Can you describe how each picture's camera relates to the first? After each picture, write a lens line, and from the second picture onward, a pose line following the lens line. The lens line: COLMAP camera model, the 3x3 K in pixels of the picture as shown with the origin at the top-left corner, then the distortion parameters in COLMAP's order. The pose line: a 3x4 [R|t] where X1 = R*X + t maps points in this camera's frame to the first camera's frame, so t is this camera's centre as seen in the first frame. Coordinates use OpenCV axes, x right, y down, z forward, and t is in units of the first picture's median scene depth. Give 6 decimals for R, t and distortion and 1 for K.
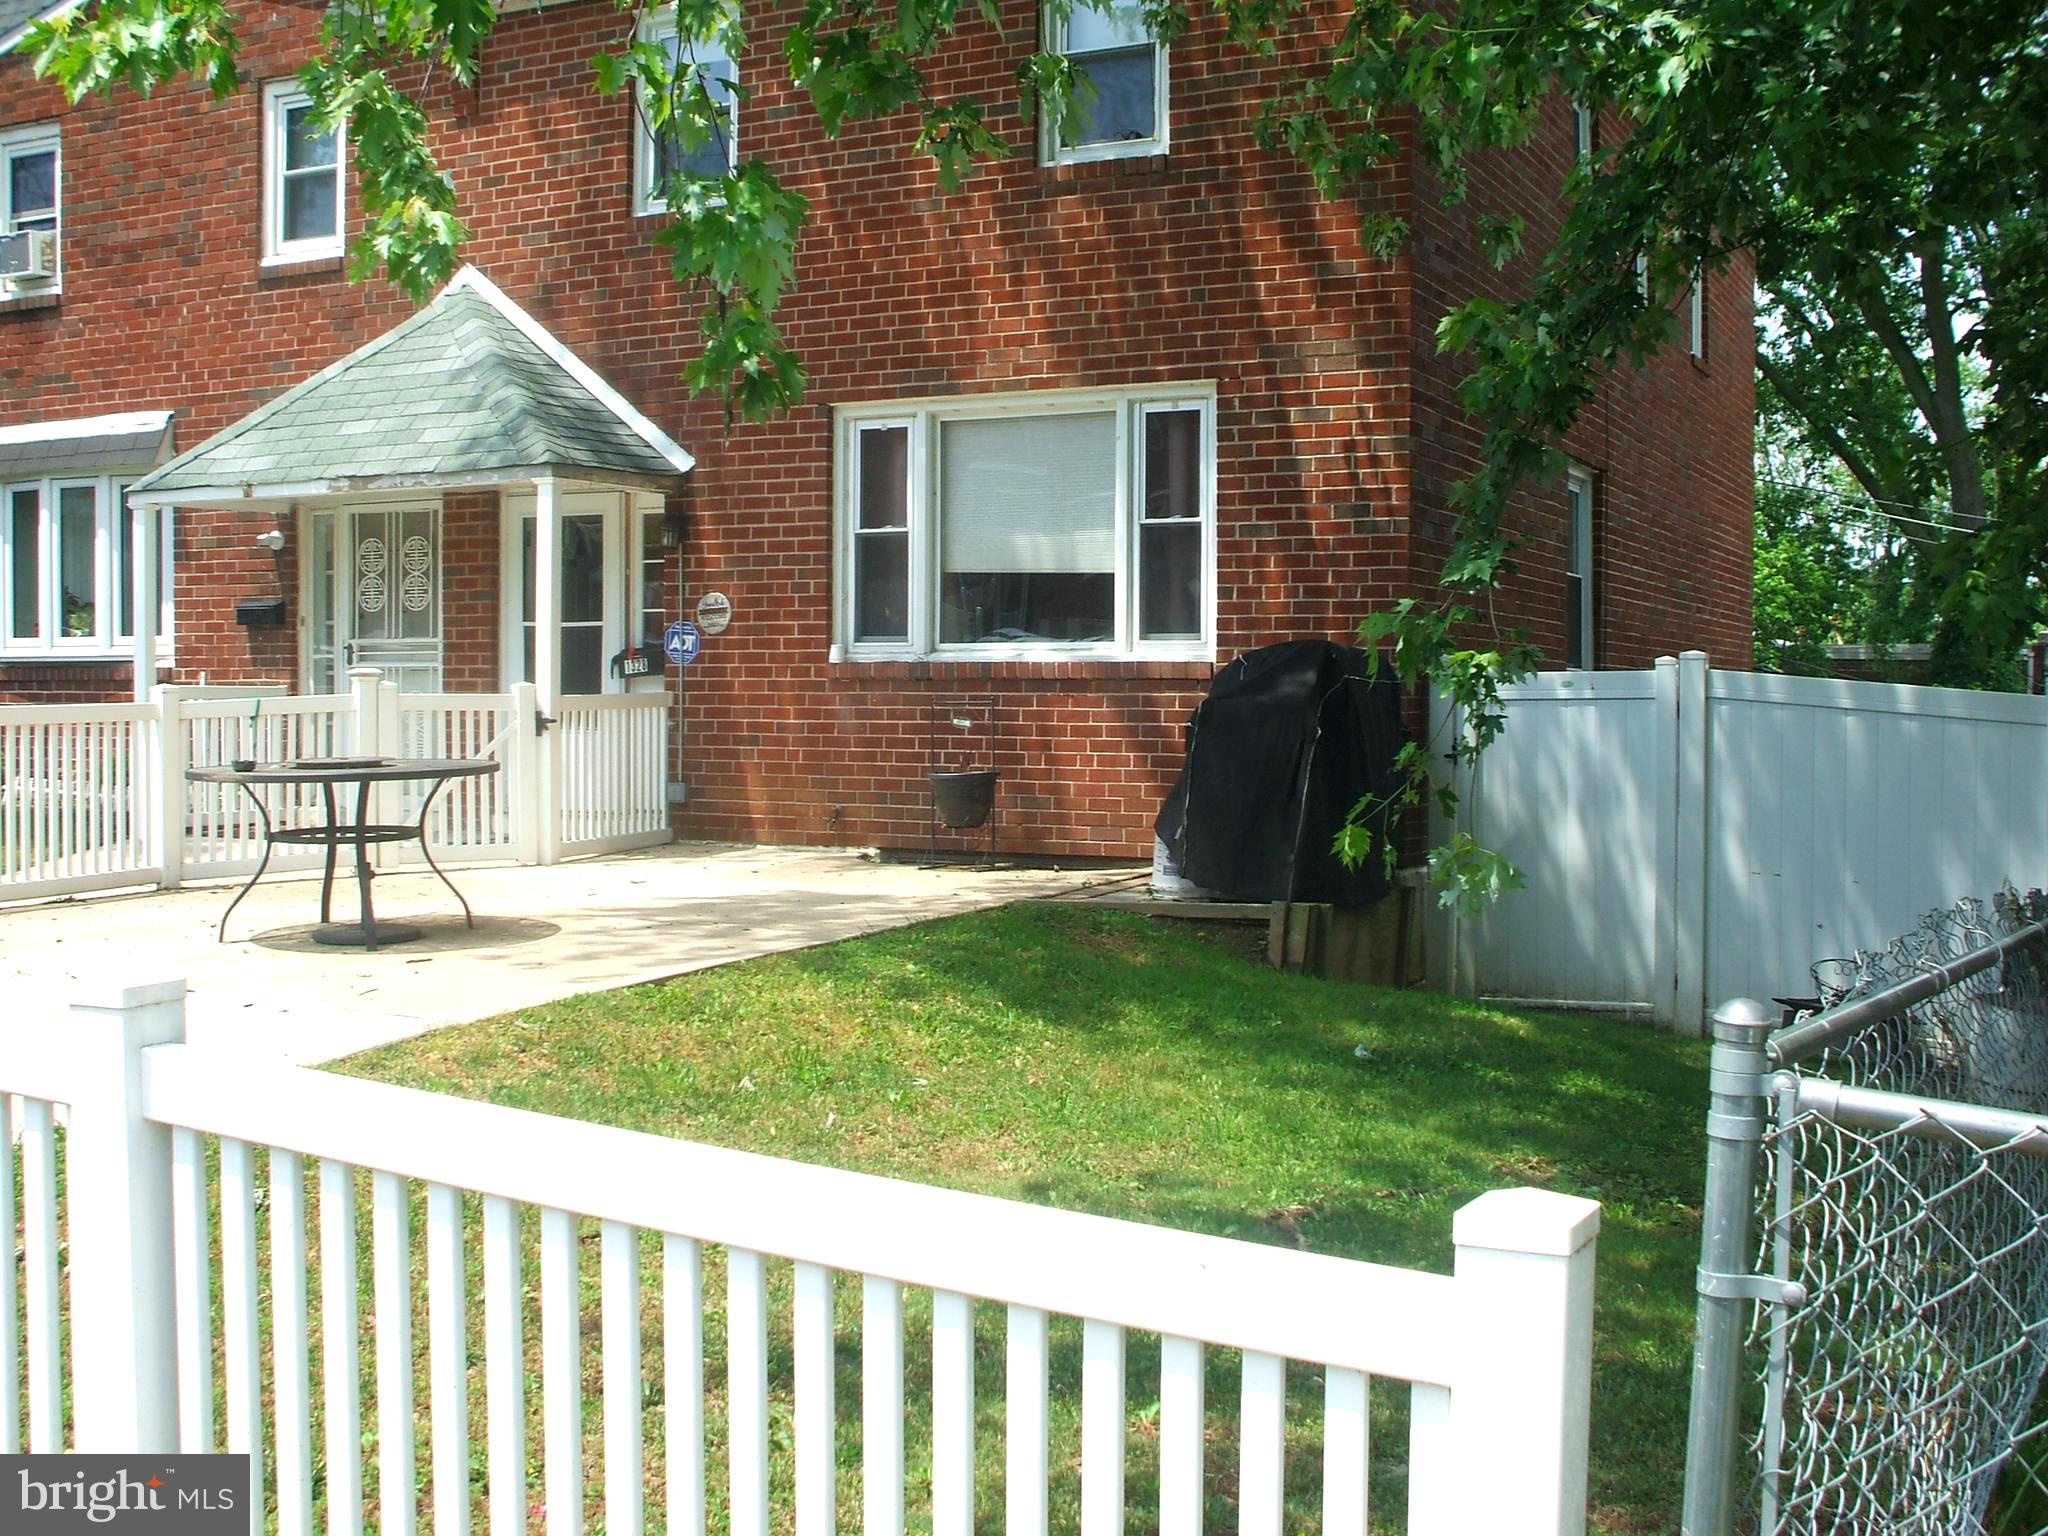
lens RADIAL K [[2202.3, 0, 1030.3], [0, 2202.3, 758.9], [0, 0, 1]] dist [-0.181652, 0.278905]
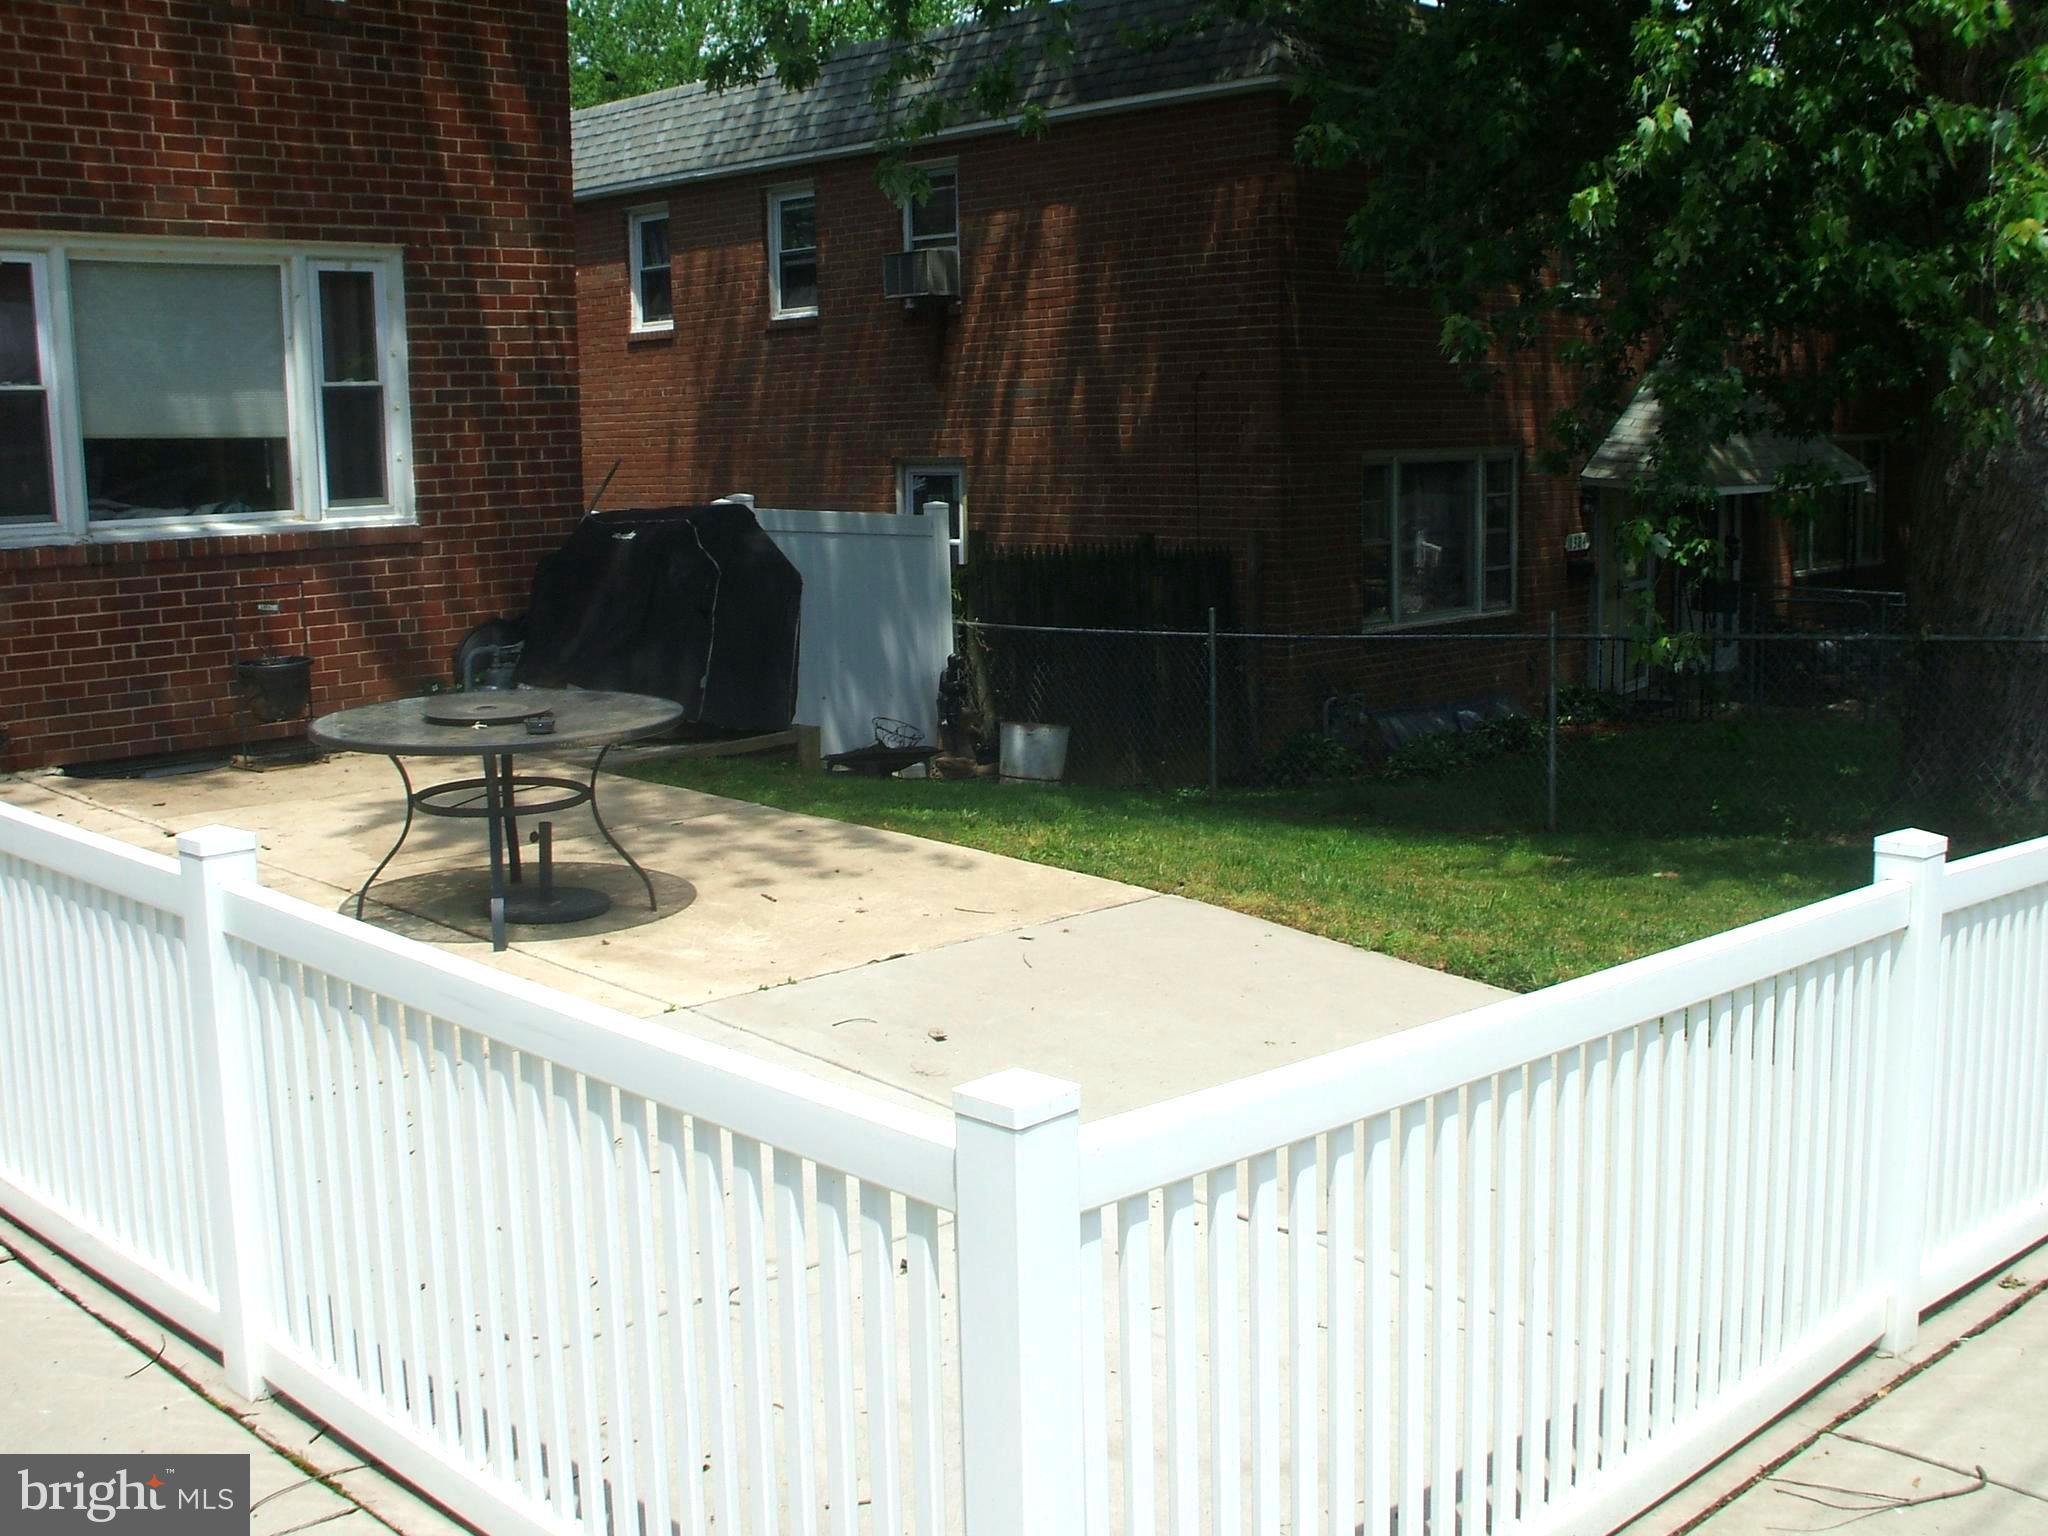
lens RADIAL K [[2189.9, 0, 1018.9], [0, 2189.9, 749.3], [0, 0, 1]] dist [-0.194722, 0.320314]
pose [[0.312227, -0.150845, 0.937955, -0.727633], [0.052535, 0.988544, 0.141493, -0.063383], [-0.948554, 0.005098, 0.316575, 0.388775]]
